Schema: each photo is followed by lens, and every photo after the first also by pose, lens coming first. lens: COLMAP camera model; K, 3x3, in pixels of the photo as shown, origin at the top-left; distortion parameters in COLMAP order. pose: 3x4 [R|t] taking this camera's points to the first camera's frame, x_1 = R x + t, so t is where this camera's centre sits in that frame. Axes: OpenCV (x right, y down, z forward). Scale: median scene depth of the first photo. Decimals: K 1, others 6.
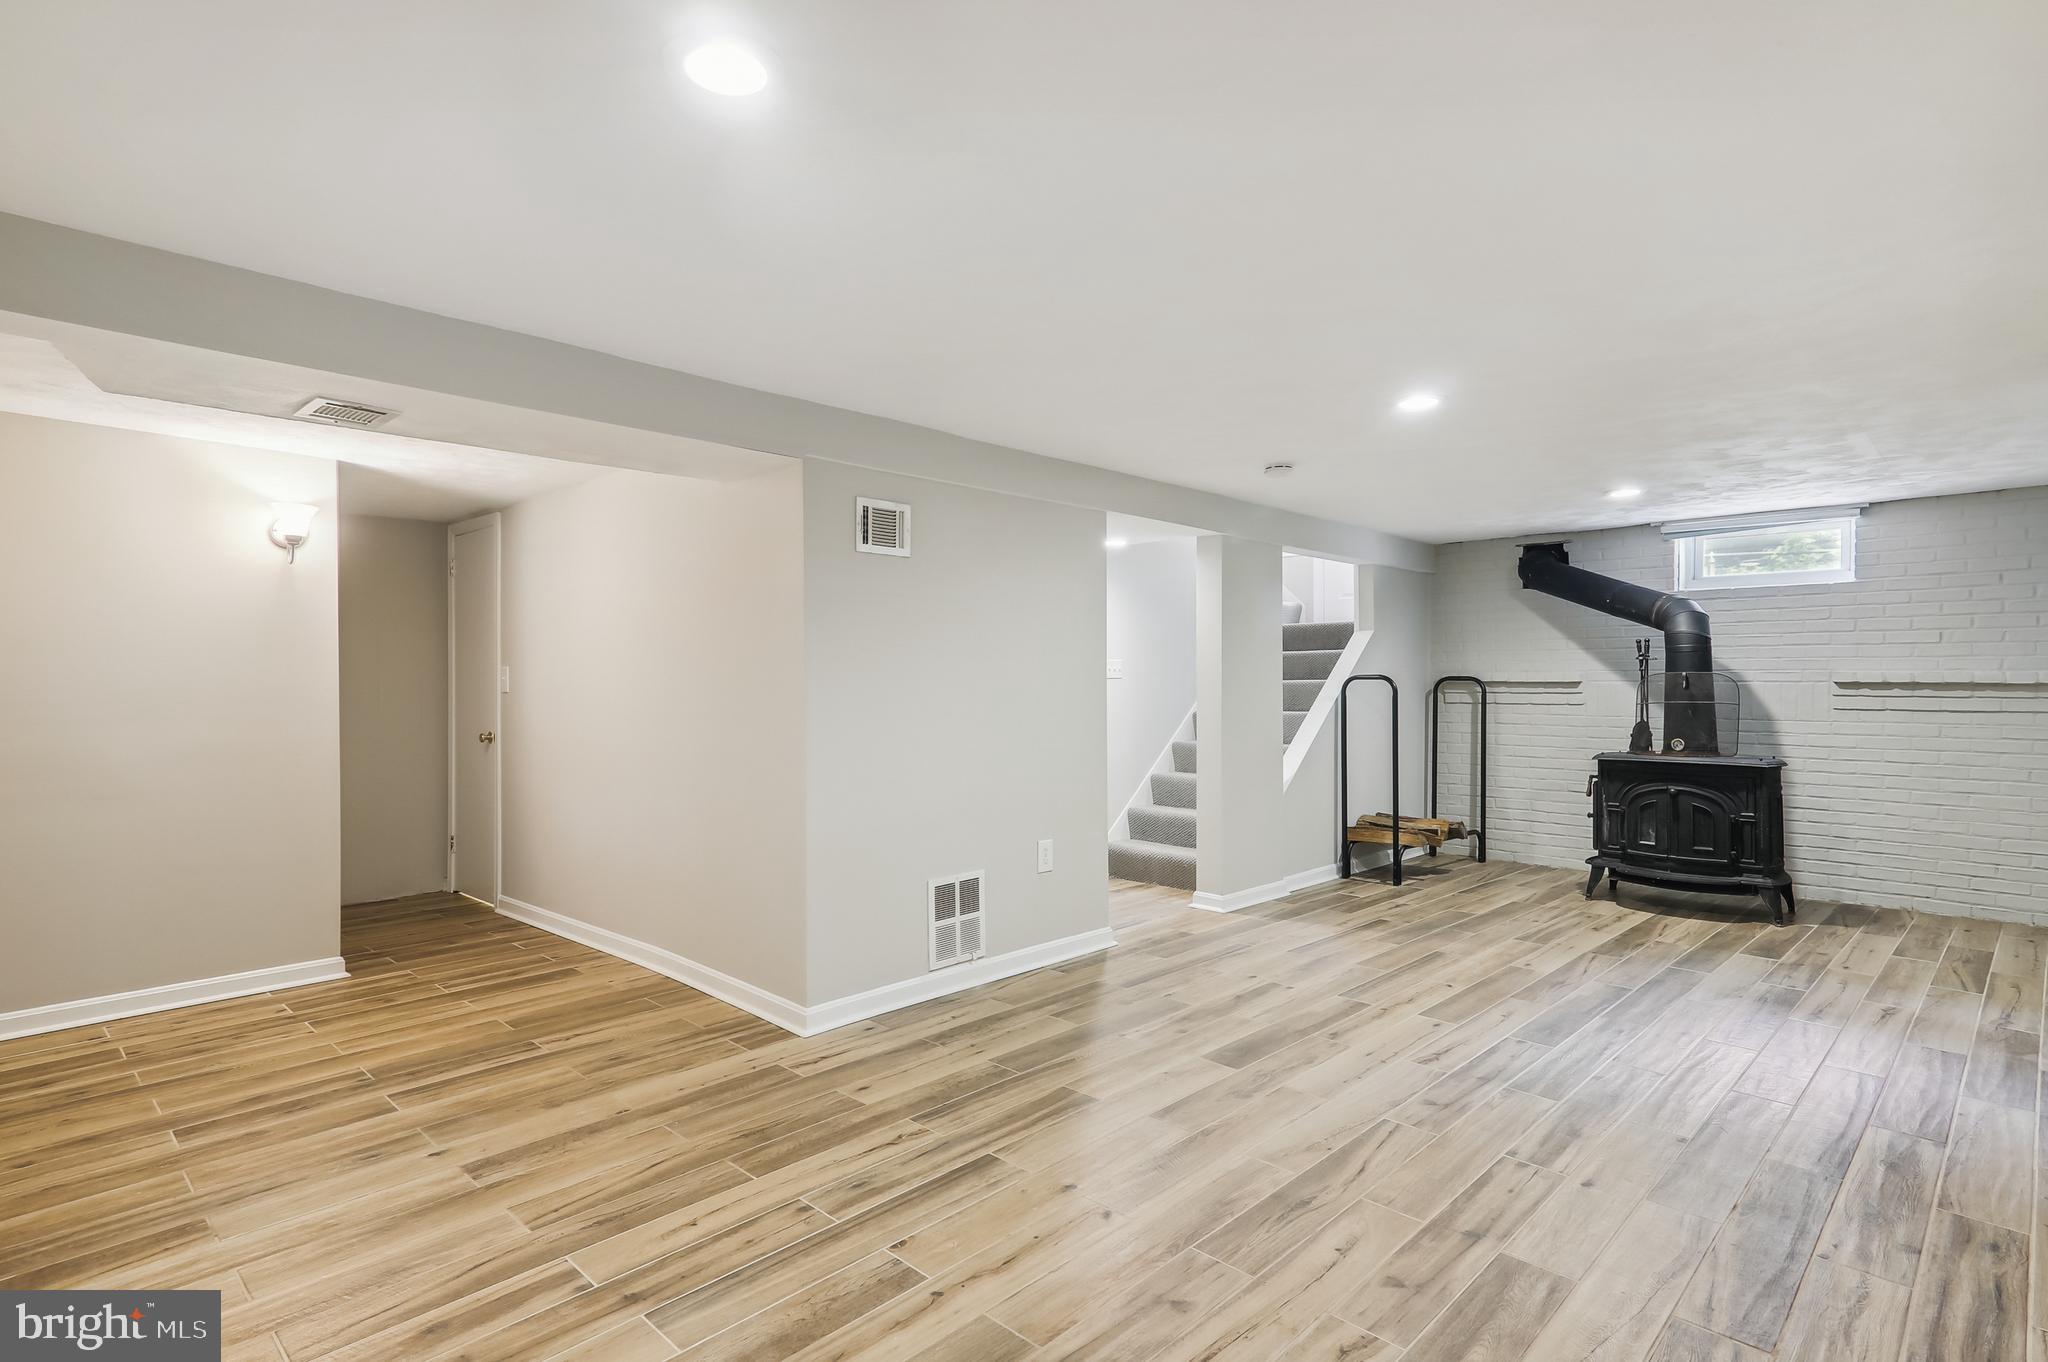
lens RADIAL K [[1017.7, 0, 1021.7], [0, 1017.7, 676.8], [0, 0, 1]] dist [0.014325, 0.004344]
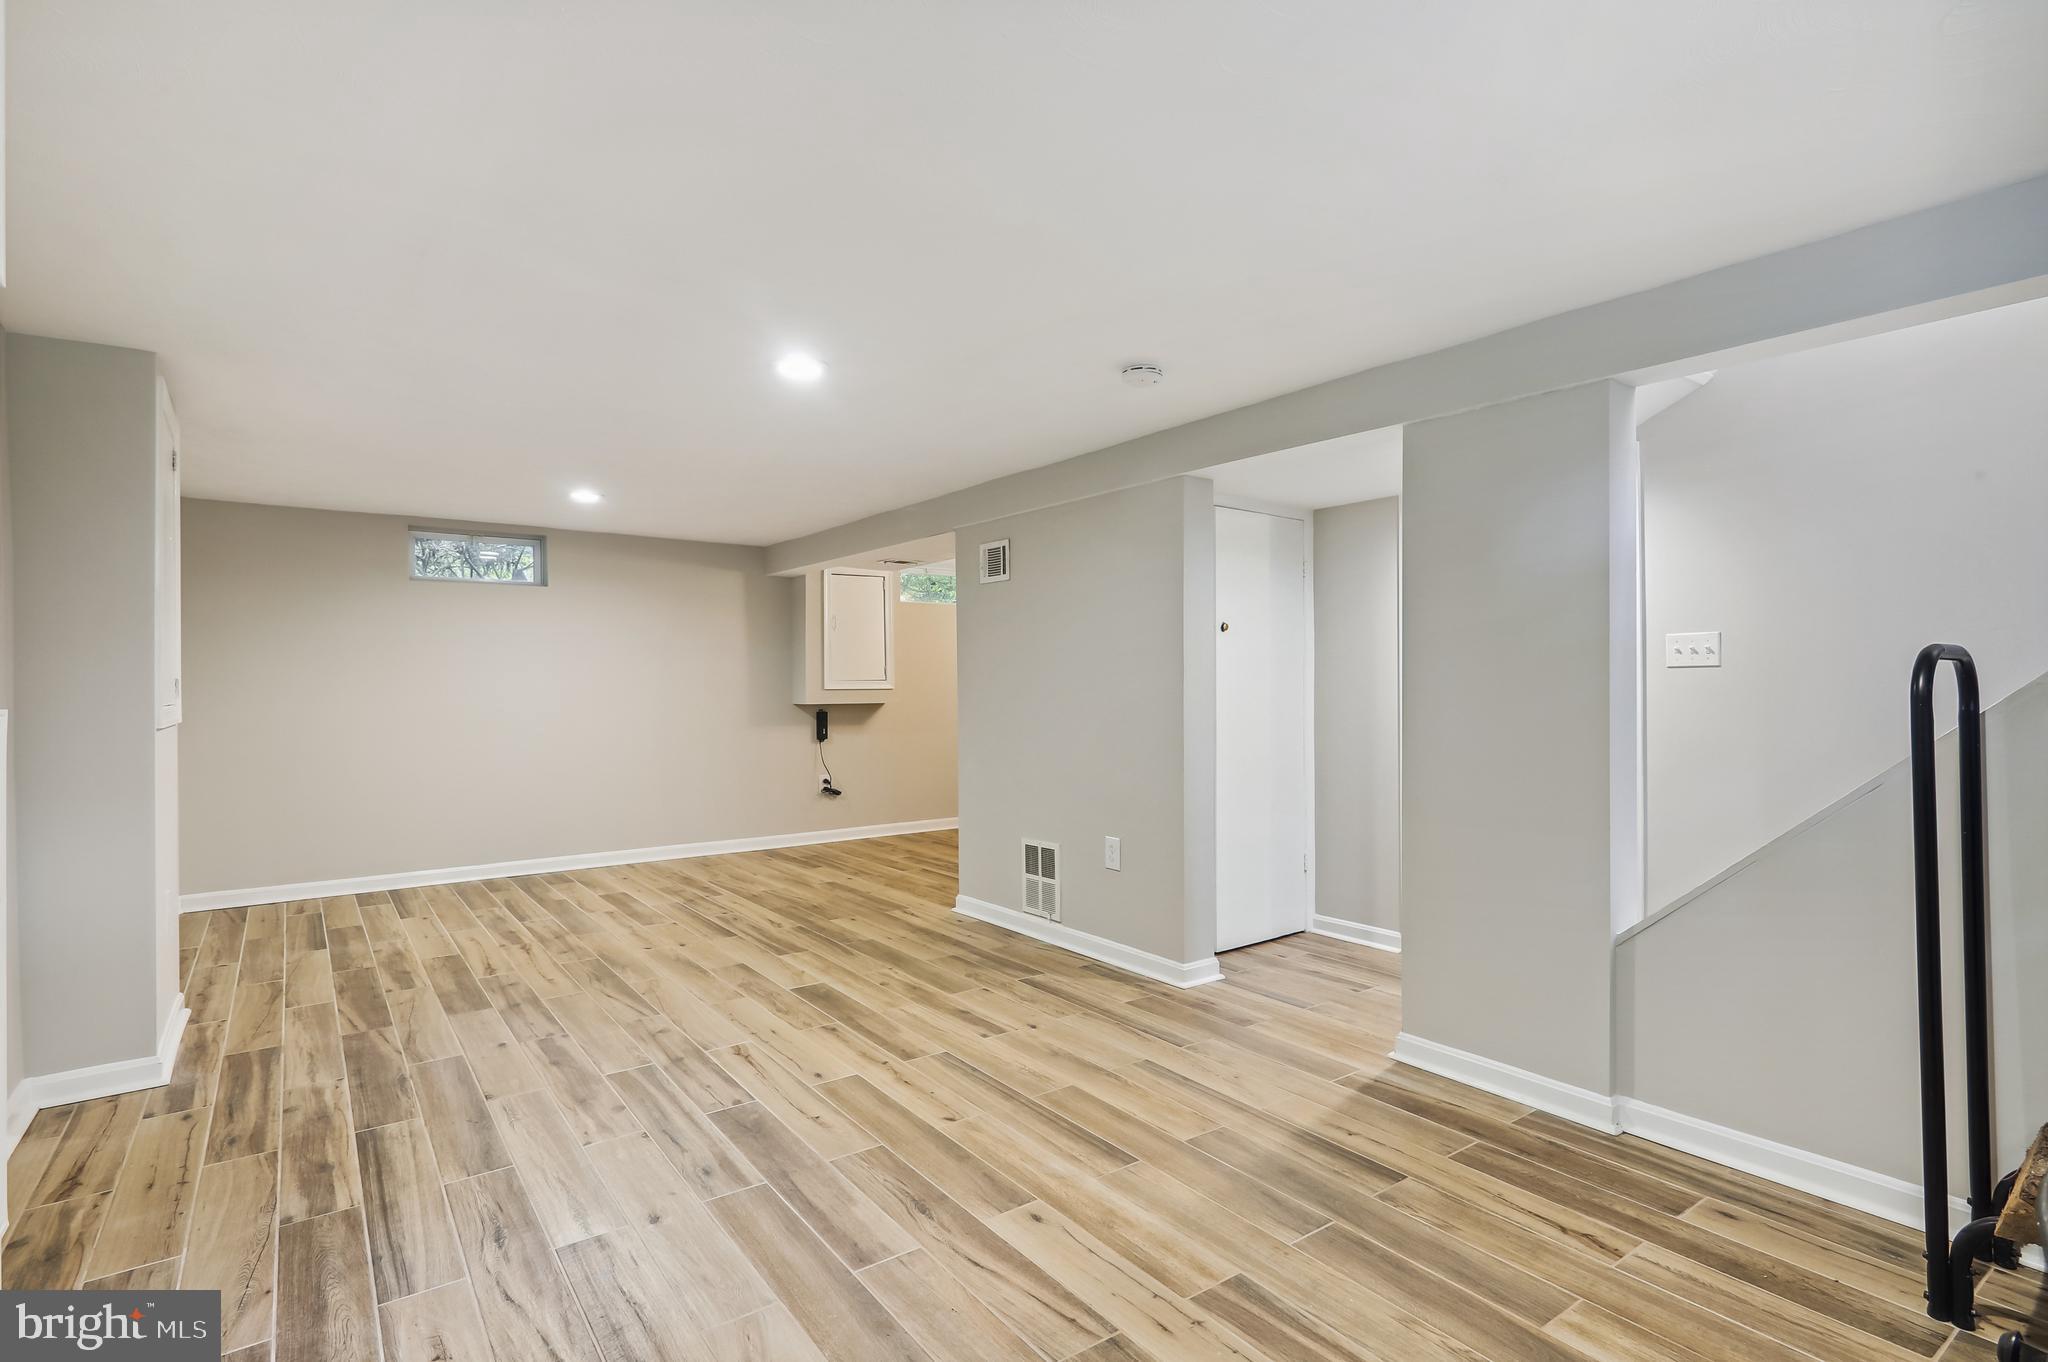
lens RADIAL K [[1017.7, 0, 1030.3], [0, 1017.7, 672.6], [0, 0, 1]] dist [0.014325, 0.004344]
pose [[-0.163856, -0.005626, -0.986468, 1.077136], [0.013834, 0.999872, -0.008000, 0.008984], [0.986387, -0.014957, -0.163757, 1.159533]]
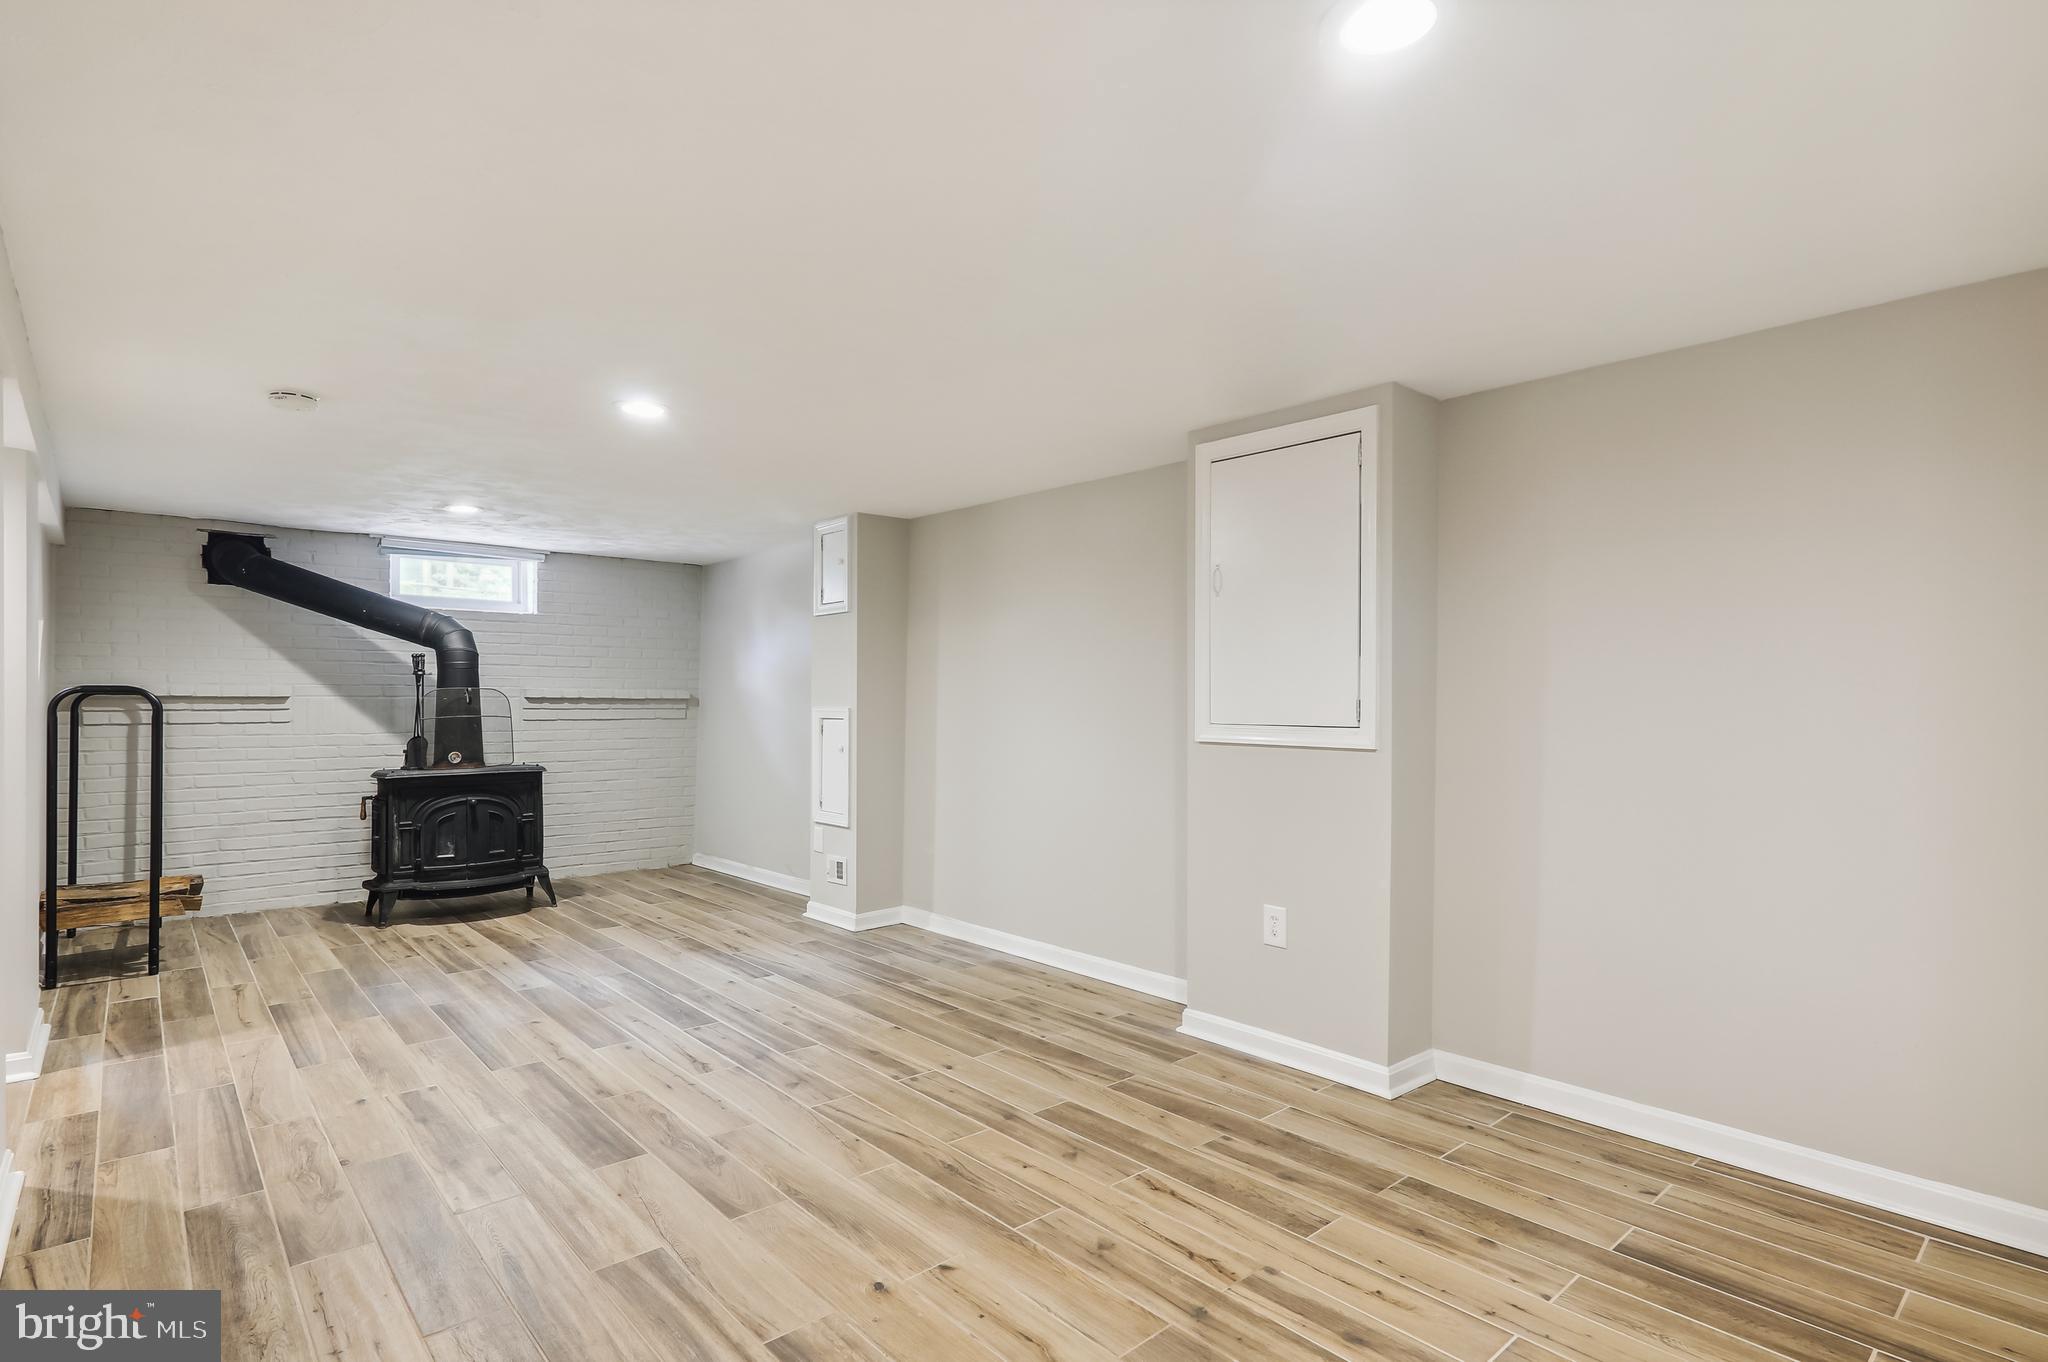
lens RADIAL K [[1017.7, 0, 1010.0], [0, 1017.7, 703.5], [0, 0, 1]] dist [0.014325, 0.004344]
pose [[0.082423, -0.004639, 0.996587, -0.474162], [-0.008279, 0.999951, 0.005340, 0.001500], [-0.996563, -0.008690, 0.082381, 0.487203]]
